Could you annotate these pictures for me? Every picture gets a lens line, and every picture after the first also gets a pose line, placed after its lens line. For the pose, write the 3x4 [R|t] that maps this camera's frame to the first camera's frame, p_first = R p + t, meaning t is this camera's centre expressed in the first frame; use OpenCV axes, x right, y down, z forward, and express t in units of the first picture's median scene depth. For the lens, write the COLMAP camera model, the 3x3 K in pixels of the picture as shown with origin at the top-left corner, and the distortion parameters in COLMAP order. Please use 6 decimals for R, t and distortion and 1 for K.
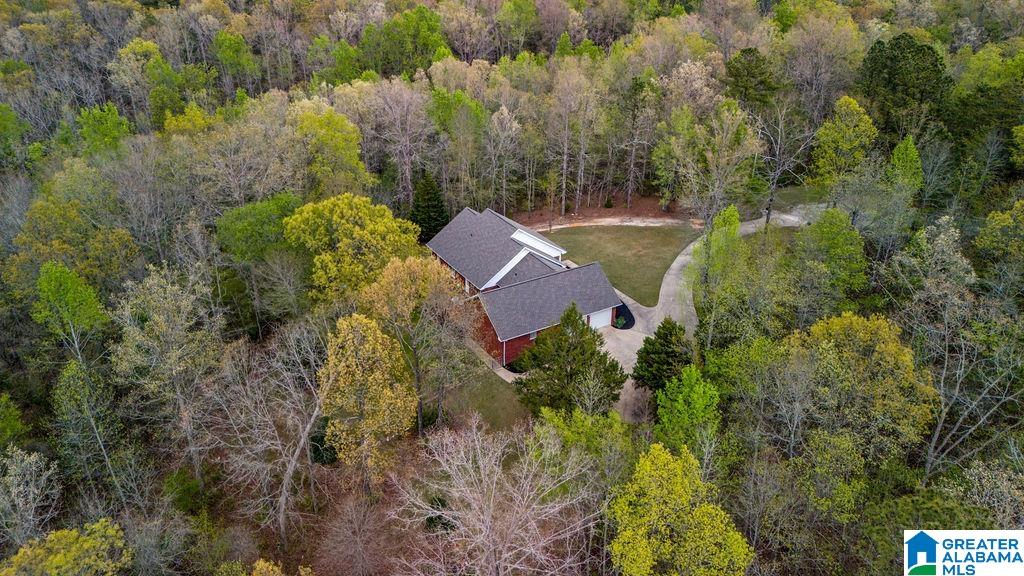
lens RADIAL K [[778.8, 0, 510.8], [0, 778.8, 294.1], [0, 0, 1]] dist [0.012938, -0.013516]
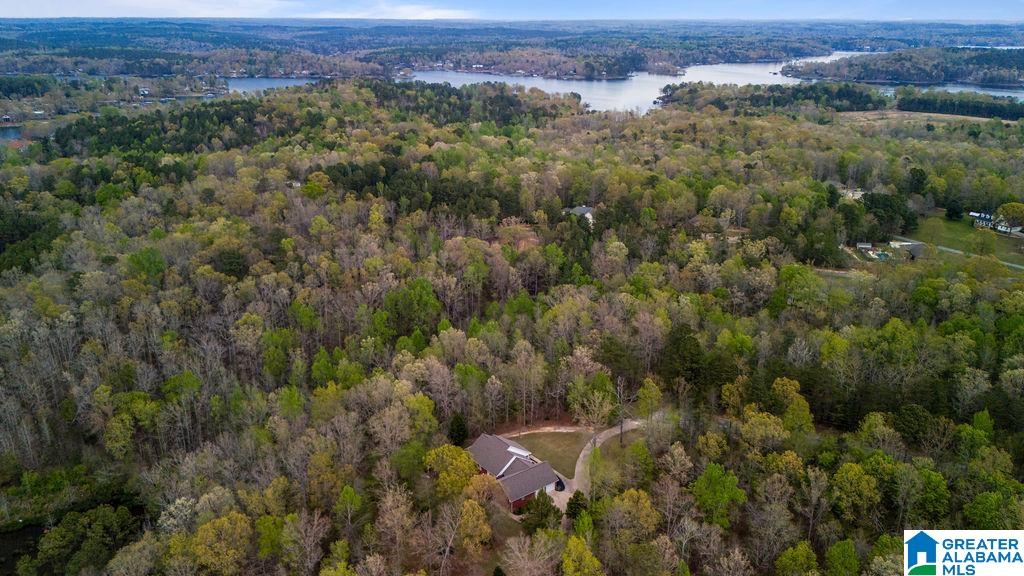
lens RADIAL K [[778.8, 0, 507.8], [0, 778.8, 280.1], [0, 0, 1]] dist [0.012938, -0.013516]
pose [[0.994099, -0.048741, 0.096914, -0.215411], [0.063907, 0.985024, -0.160133, -0.221442], [-0.087658, 0.165382, 0.982326, -1.438475]]
